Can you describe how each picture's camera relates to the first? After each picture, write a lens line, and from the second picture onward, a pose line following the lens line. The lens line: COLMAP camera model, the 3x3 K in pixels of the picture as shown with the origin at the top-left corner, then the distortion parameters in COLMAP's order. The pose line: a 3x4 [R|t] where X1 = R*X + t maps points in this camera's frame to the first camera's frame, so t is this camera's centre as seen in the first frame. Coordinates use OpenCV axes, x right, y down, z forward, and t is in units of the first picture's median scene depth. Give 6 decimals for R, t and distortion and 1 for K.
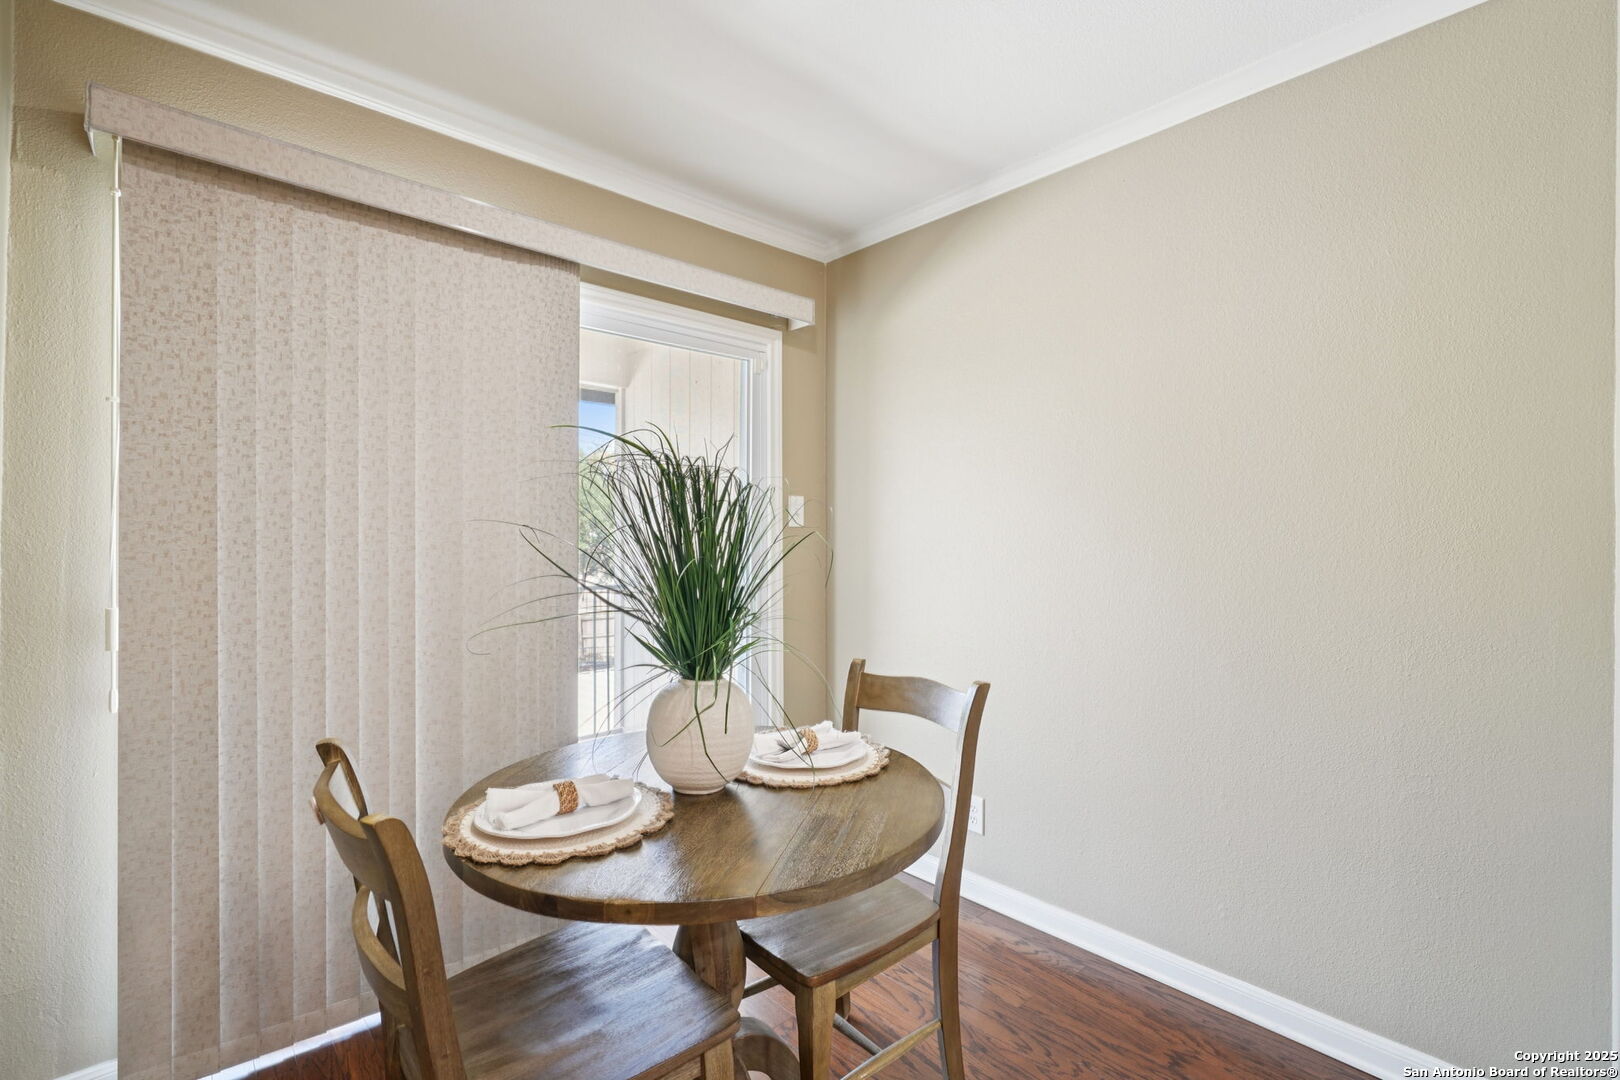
lens RADIAL K [[739.5, 0, 804.6], [0, 739.5, 523.6], [0, 0, 1]] dist [-0.003101, -0.000130]
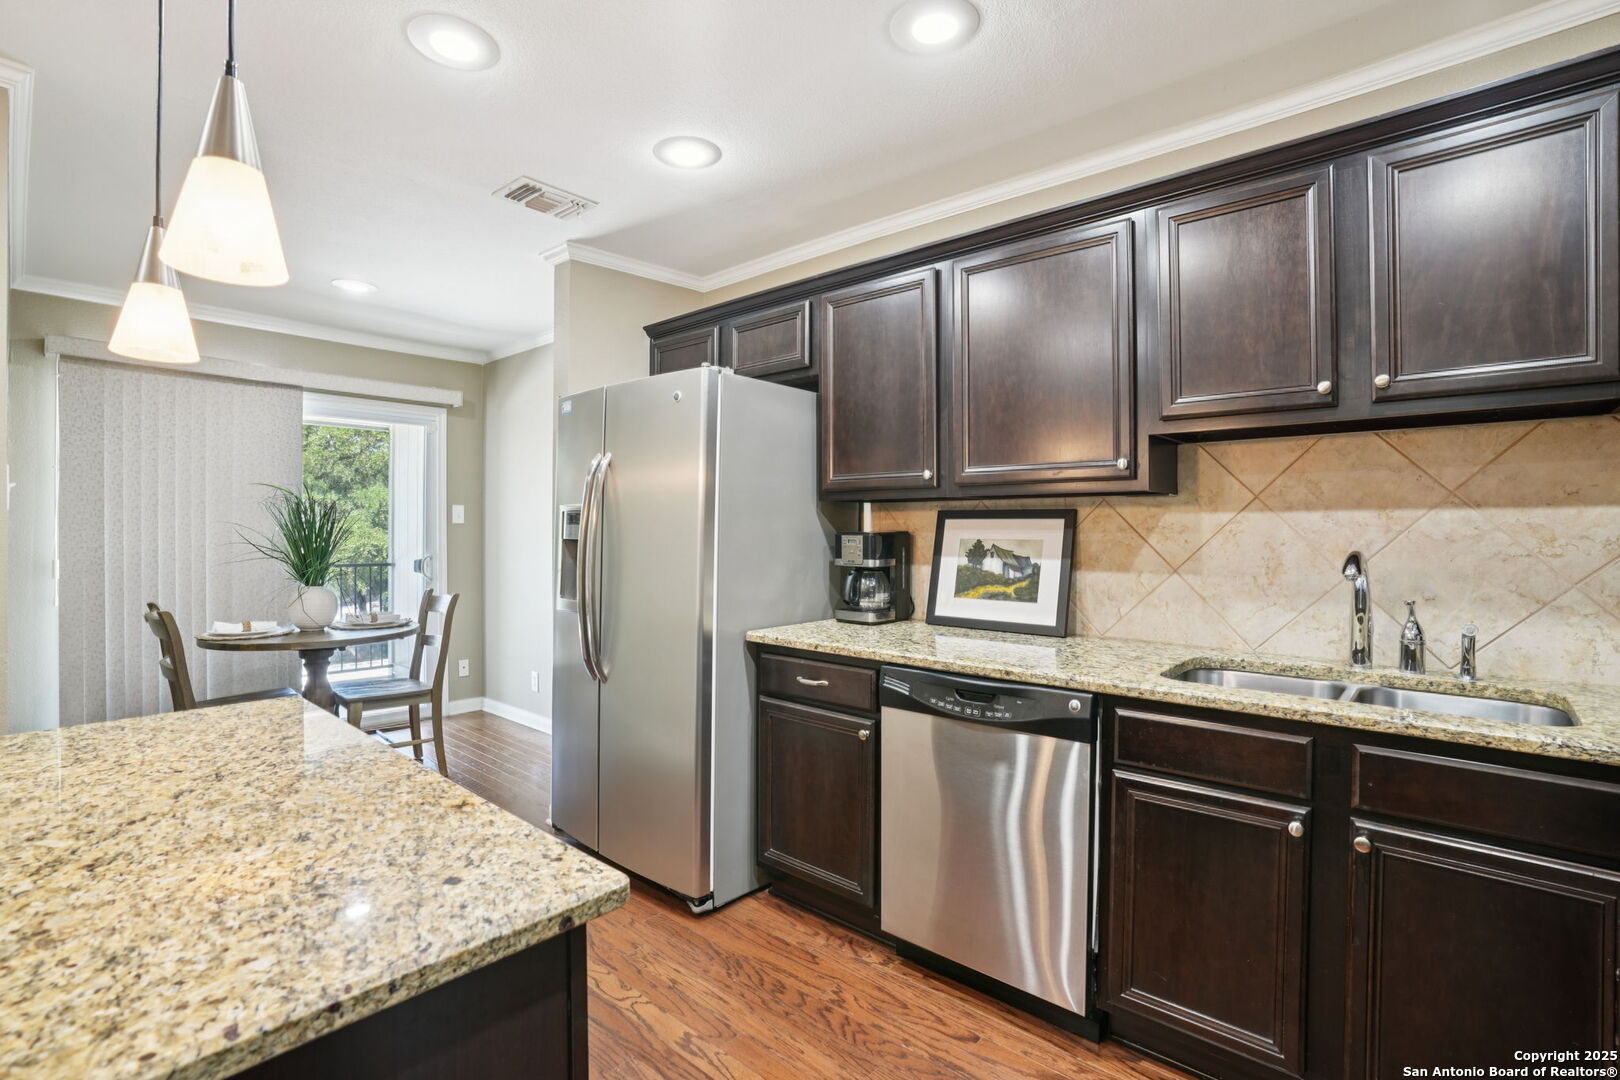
lens RADIAL K [[748.9, 0, 799.1], [0, 748.9, 526.1], [0, 0, 1]] dist [-0.073311, 0.027797]
pose [[0.992928, 0.004390, 0.118637, 0.973641], [-0.005476, 0.999946, 0.008830, -0.017214], [-0.118592, -0.009417, 0.992898, -1.319041]]
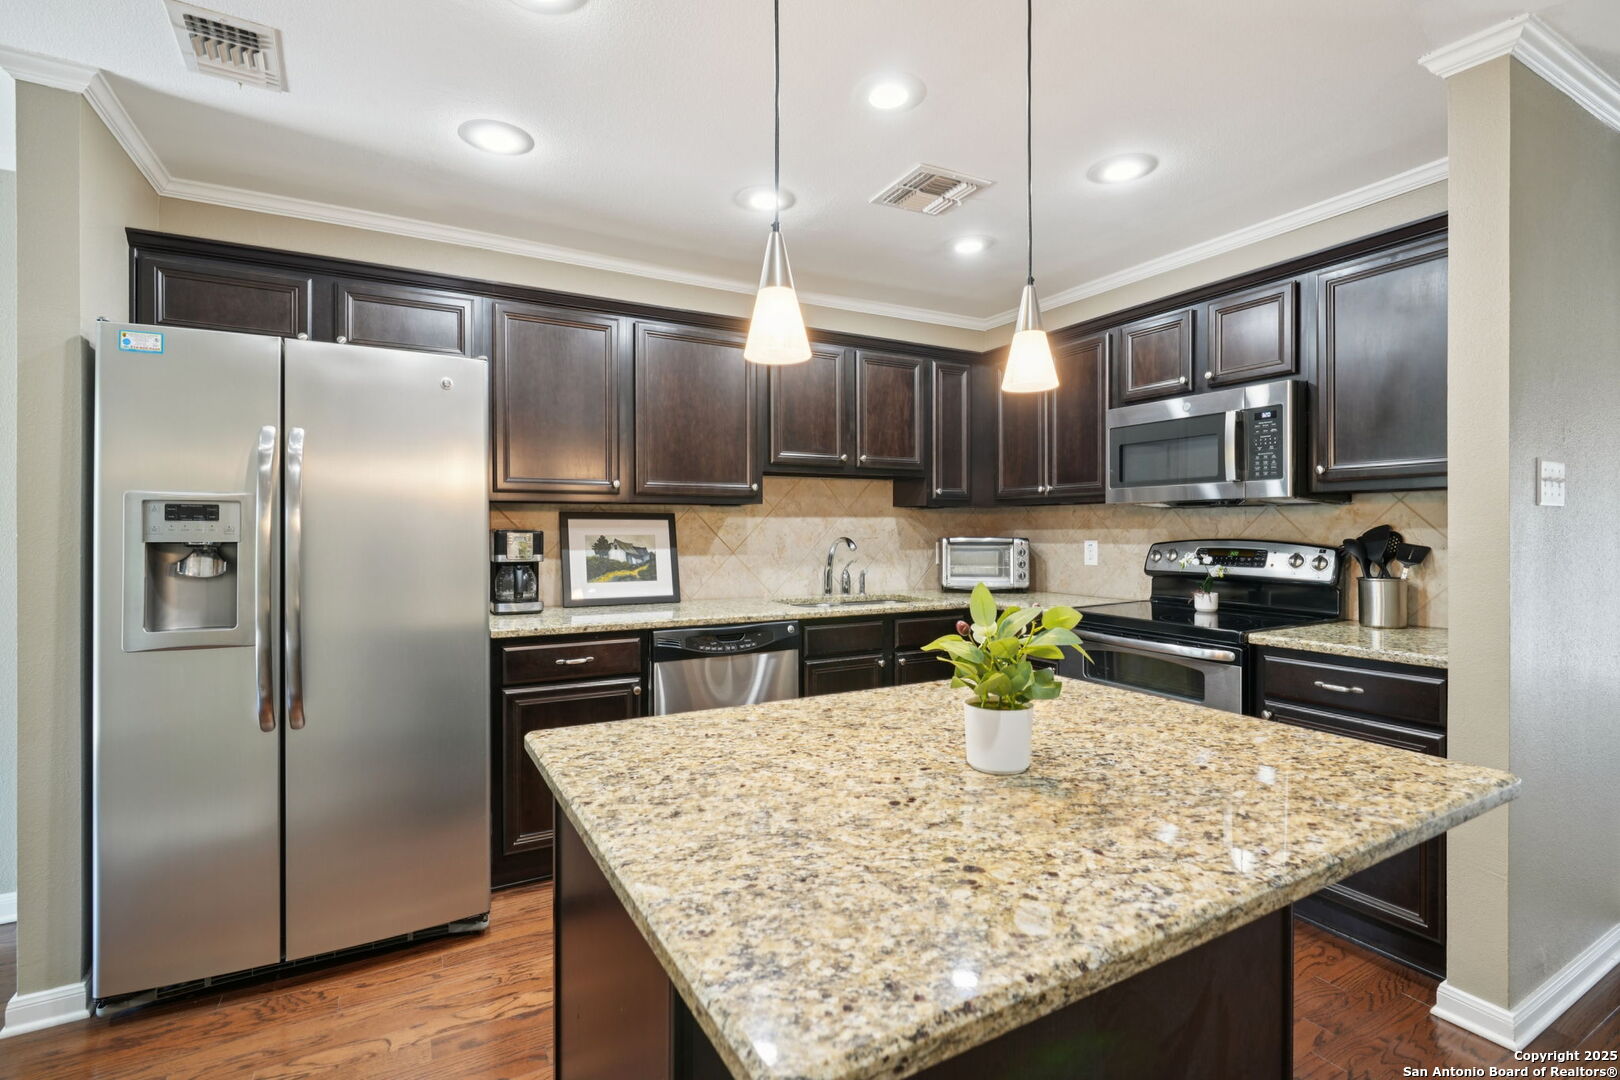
lens RADIAL K [[739.5, 0, 804.6], [0, 739.5, 523.6], [0, 0, 1]] dist [-0.003101, -0.000130]
pose [[0.214059, 0.007785, 0.976790, -0.183983], [-0.012124, 0.999912, -0.005312, -0.005810], [-0.976746, -0.010706, 0.214134, -0.788792]]
